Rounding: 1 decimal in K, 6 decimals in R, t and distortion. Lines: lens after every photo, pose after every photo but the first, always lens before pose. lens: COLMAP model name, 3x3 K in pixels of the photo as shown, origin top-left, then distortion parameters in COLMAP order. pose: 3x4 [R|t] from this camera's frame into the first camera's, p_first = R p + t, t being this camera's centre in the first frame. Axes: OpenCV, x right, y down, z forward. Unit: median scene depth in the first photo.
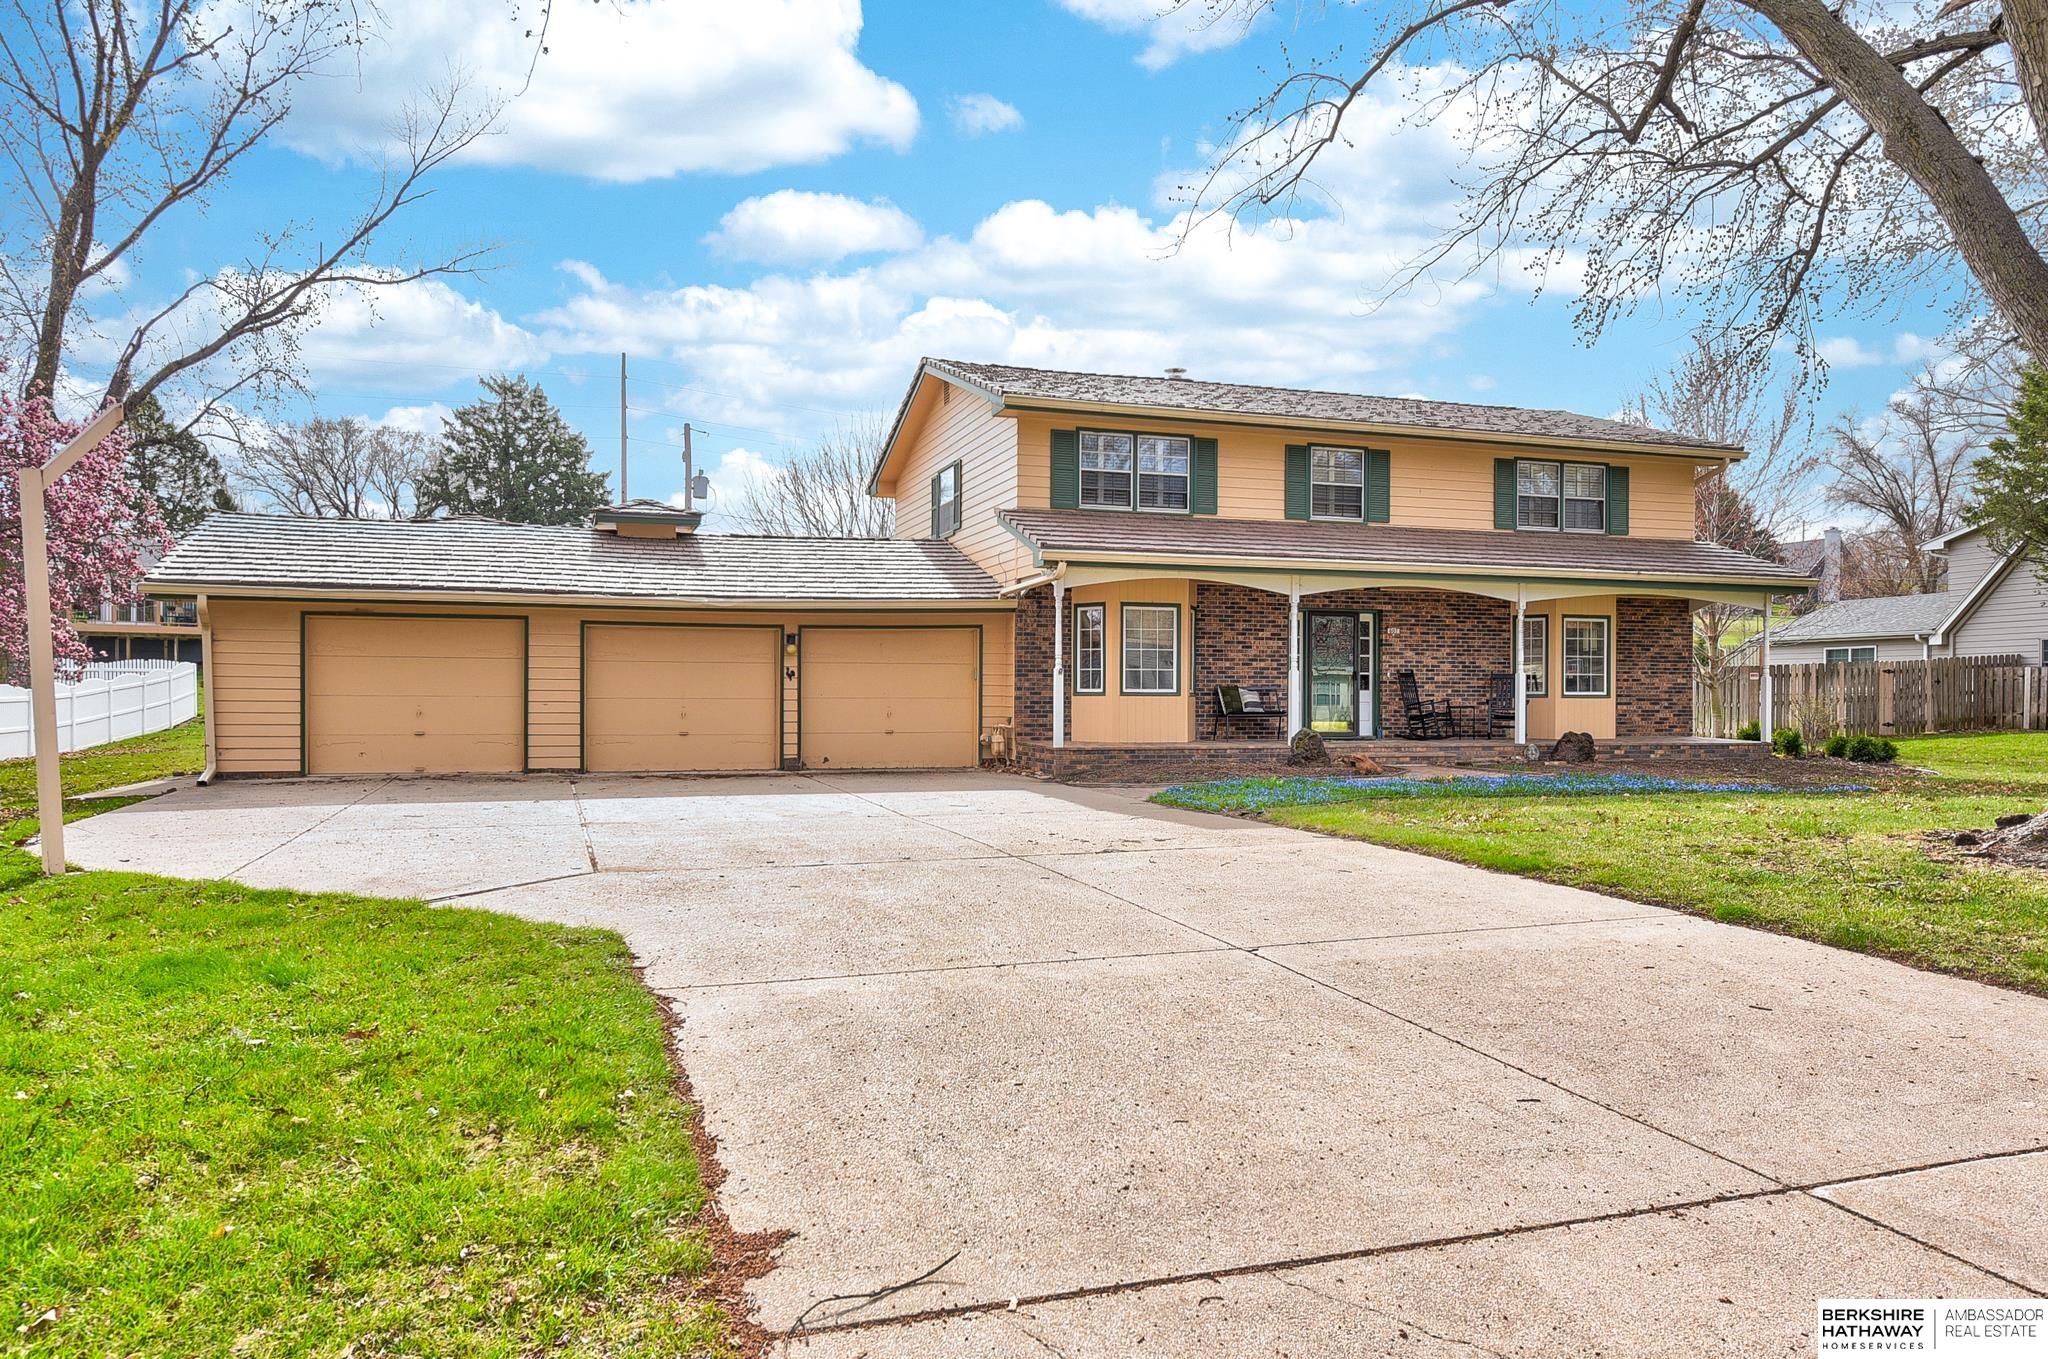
lens RADIAL K [[1409.2, 0, 1007.6], [0, 1409.2, 719.2], [0, 0, 1]] dist [0.002329, 0.000242]
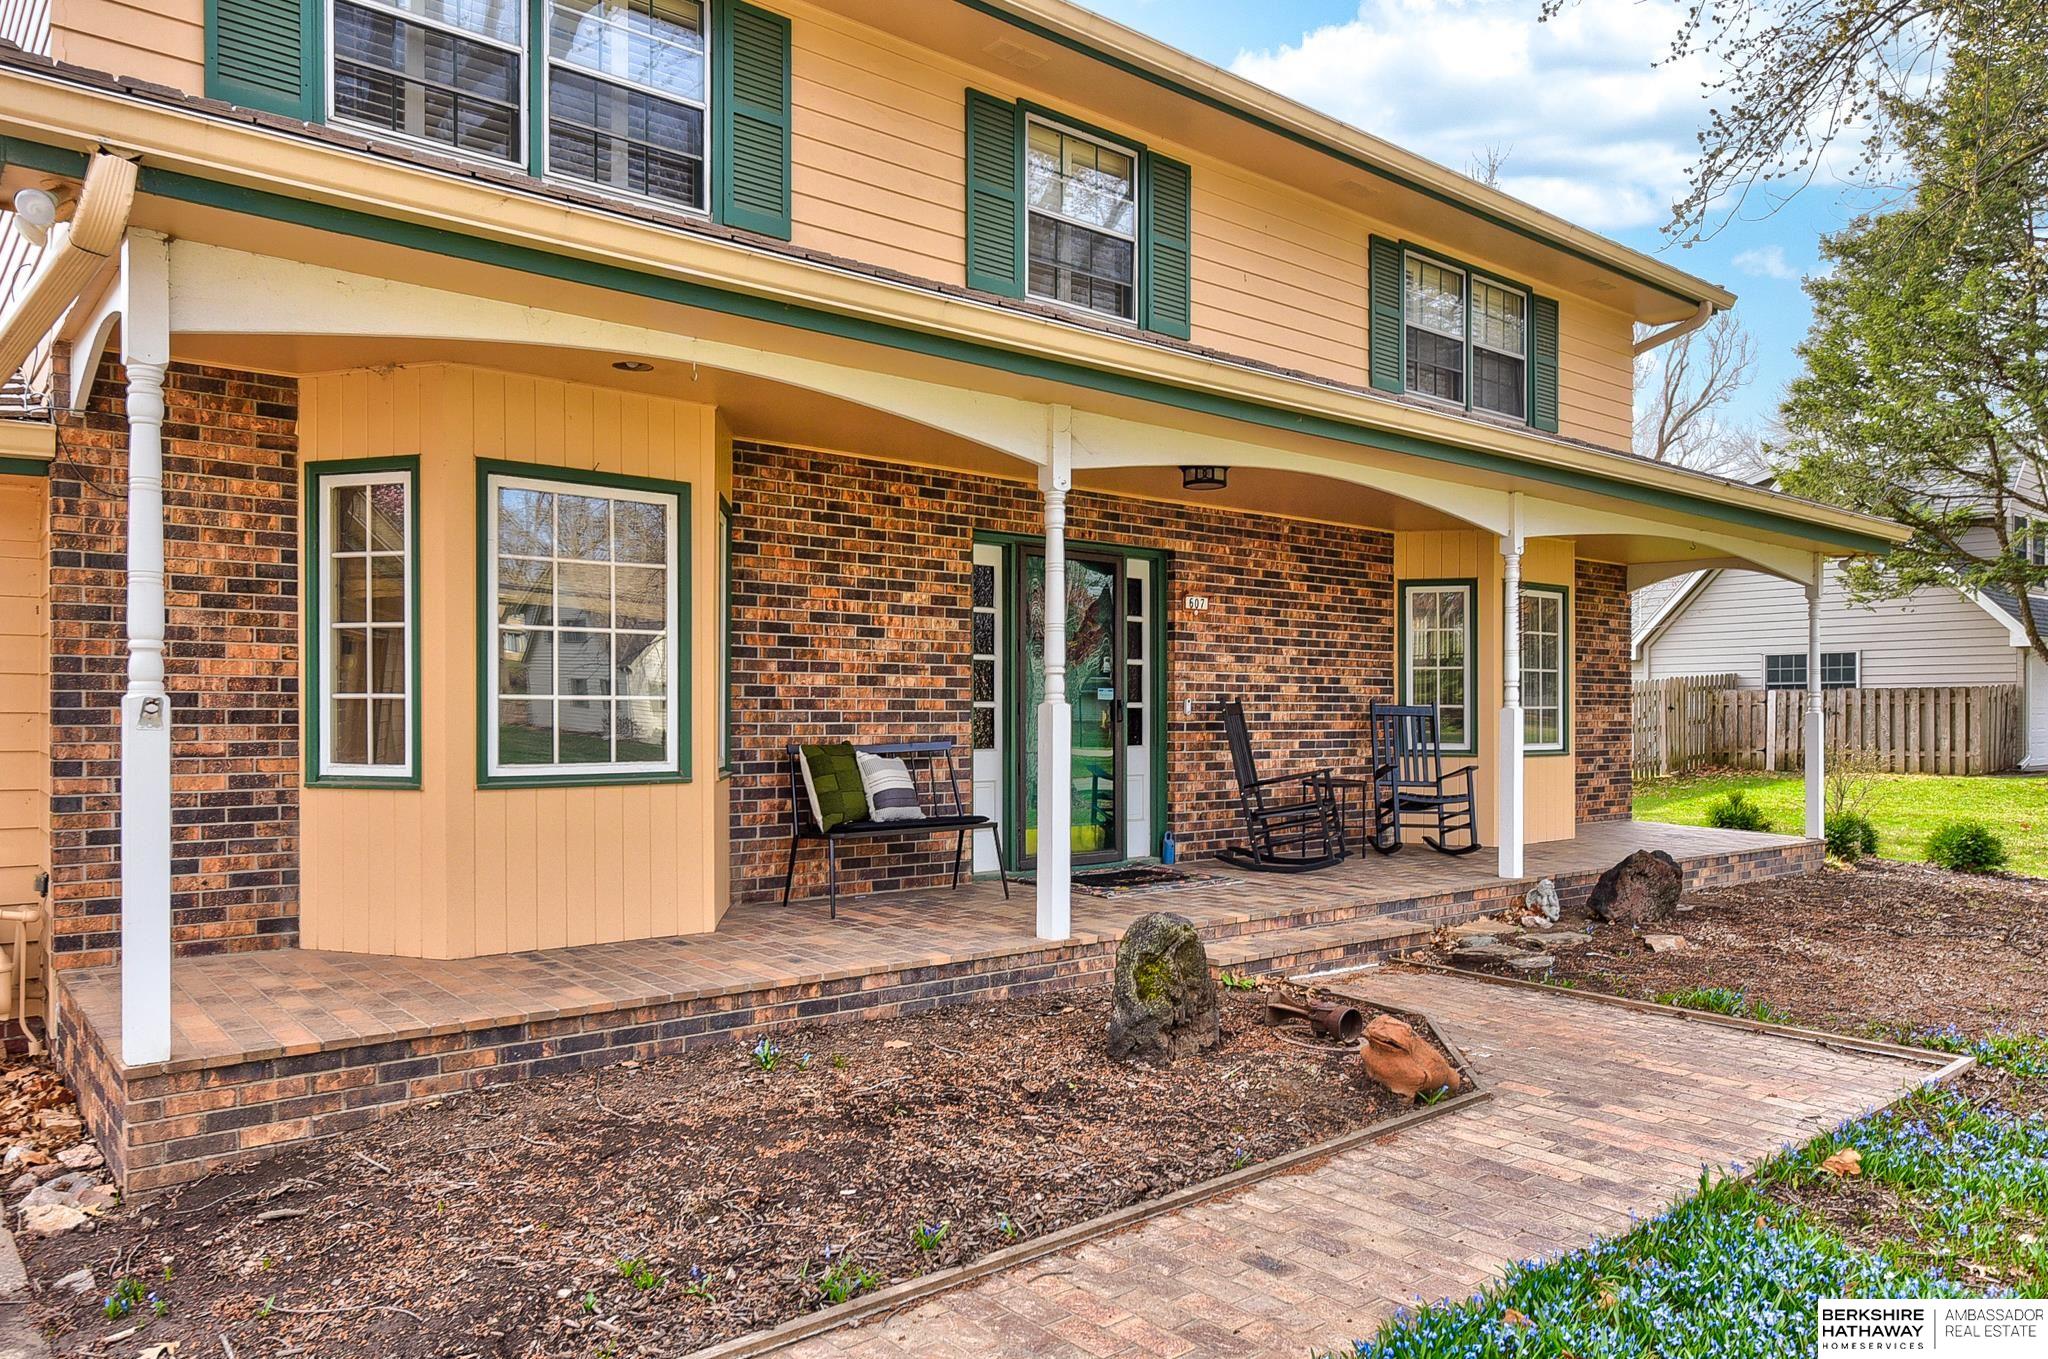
lens RADIAL K [[1409.2, 0, 998.1], [0, 1409.2, 720.6], [0, 0, 1]] dist [0.002329, 0.000242]
pose [[0.930686, -0.002069, 0.365814, 0.067642], [0.004174, 0.999979, -0.004963, -0.026335], [-0.365796, 0.006146, 0.930675, 0.639987]]
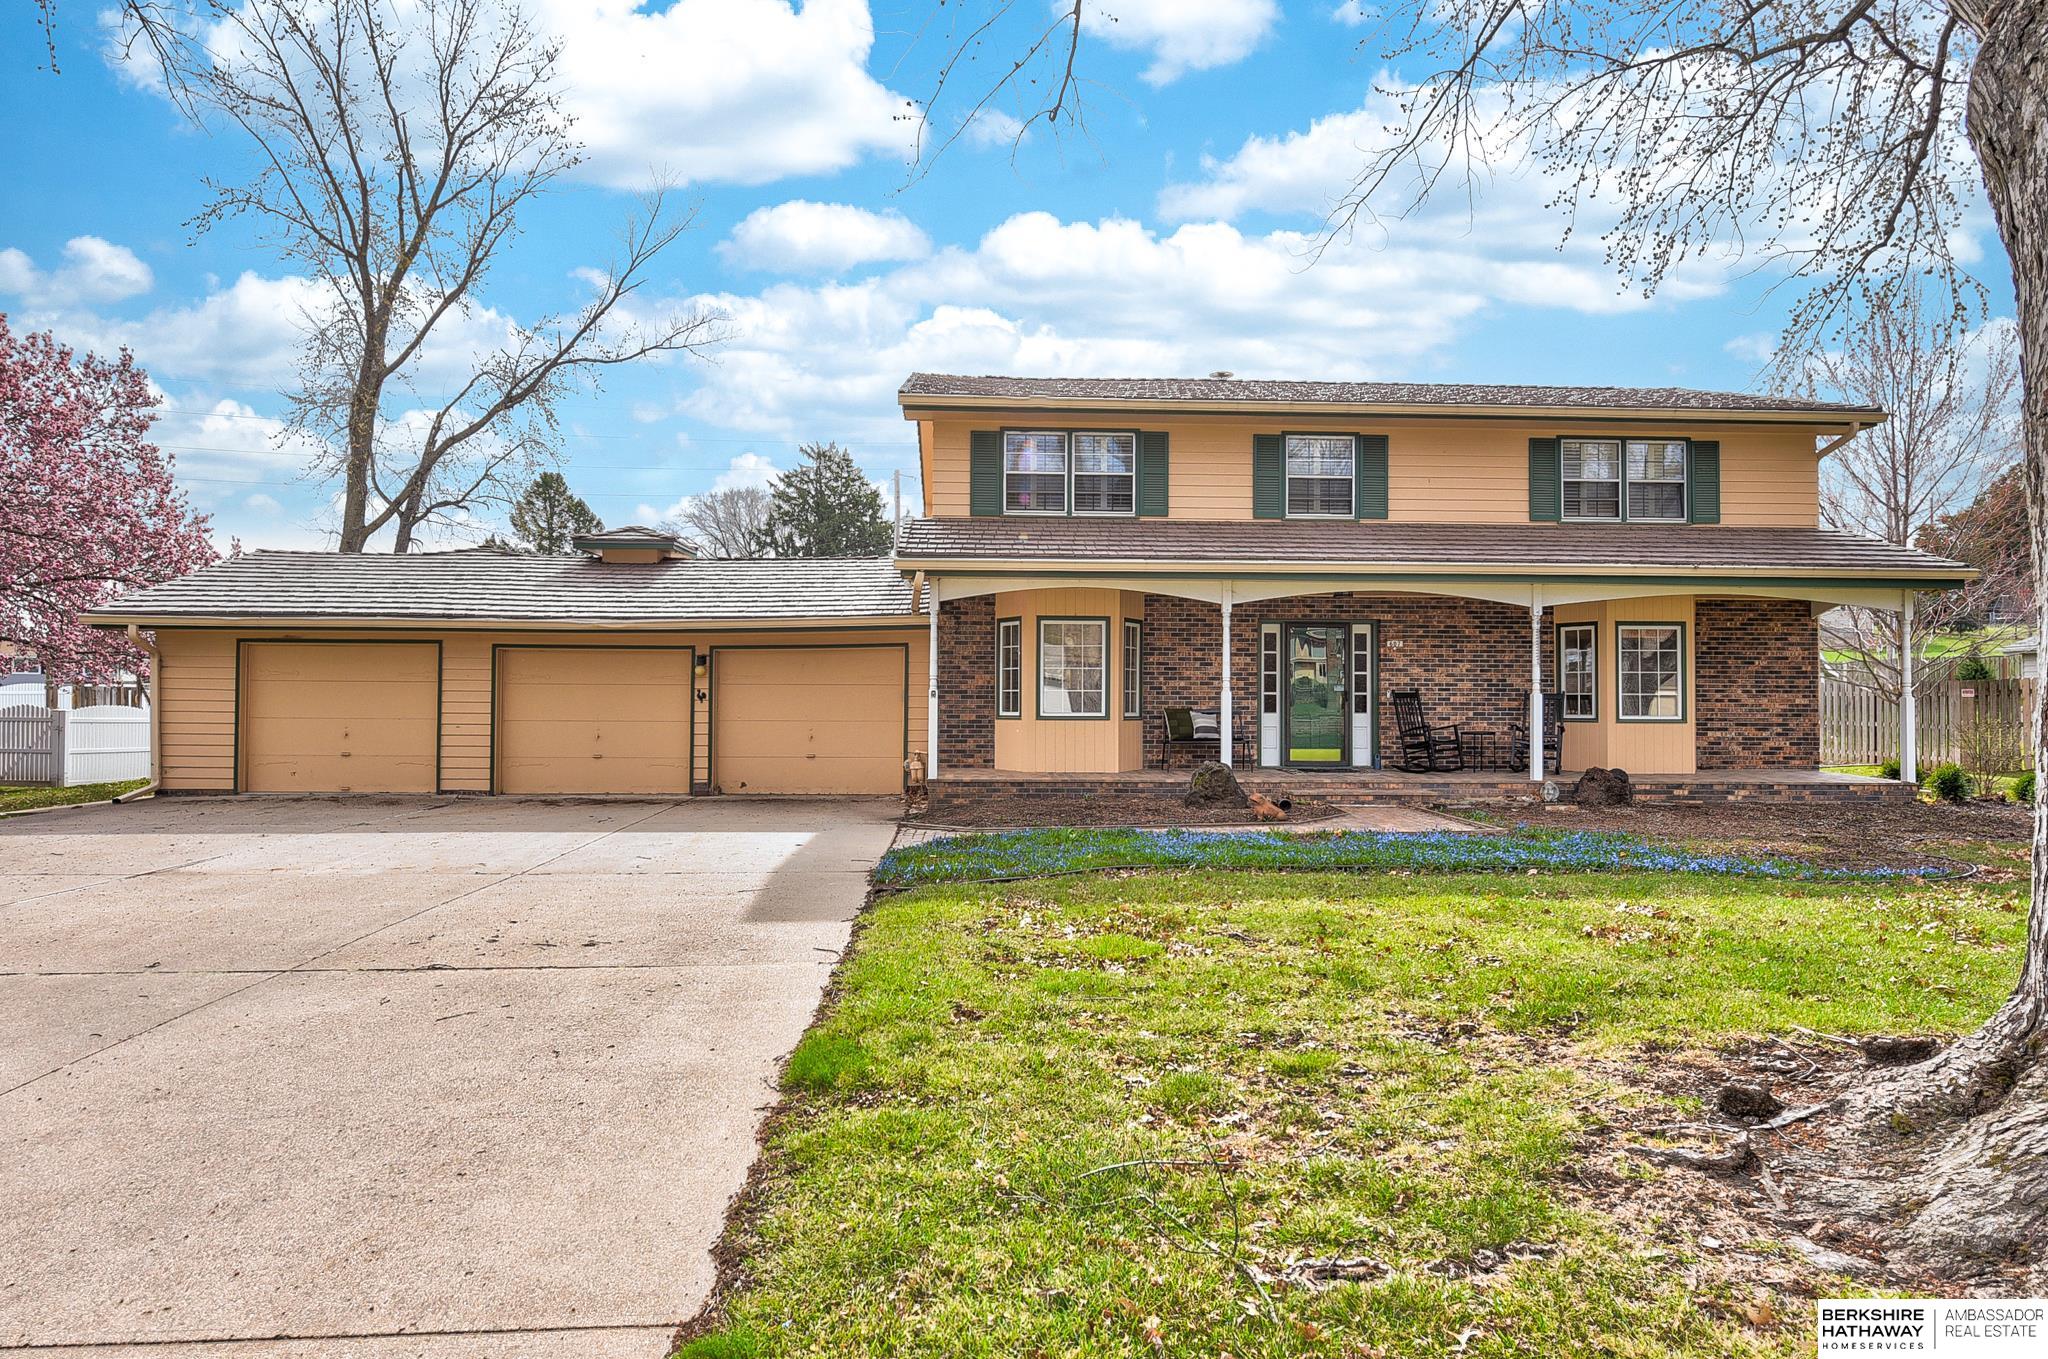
lens RADIAL K [[1166.1, 0, 1008.4], [0, 1166.1, 687.7], [0, 0, 1]] dist [0.000130, -0.002725]
pose [[0.962196, -0.002542, -0.272345, 0.242869], [-0.005579, 0.999563, -0.029038, -0.014120], [0.272300, 0.029460, 0.961761, 0.255668]]
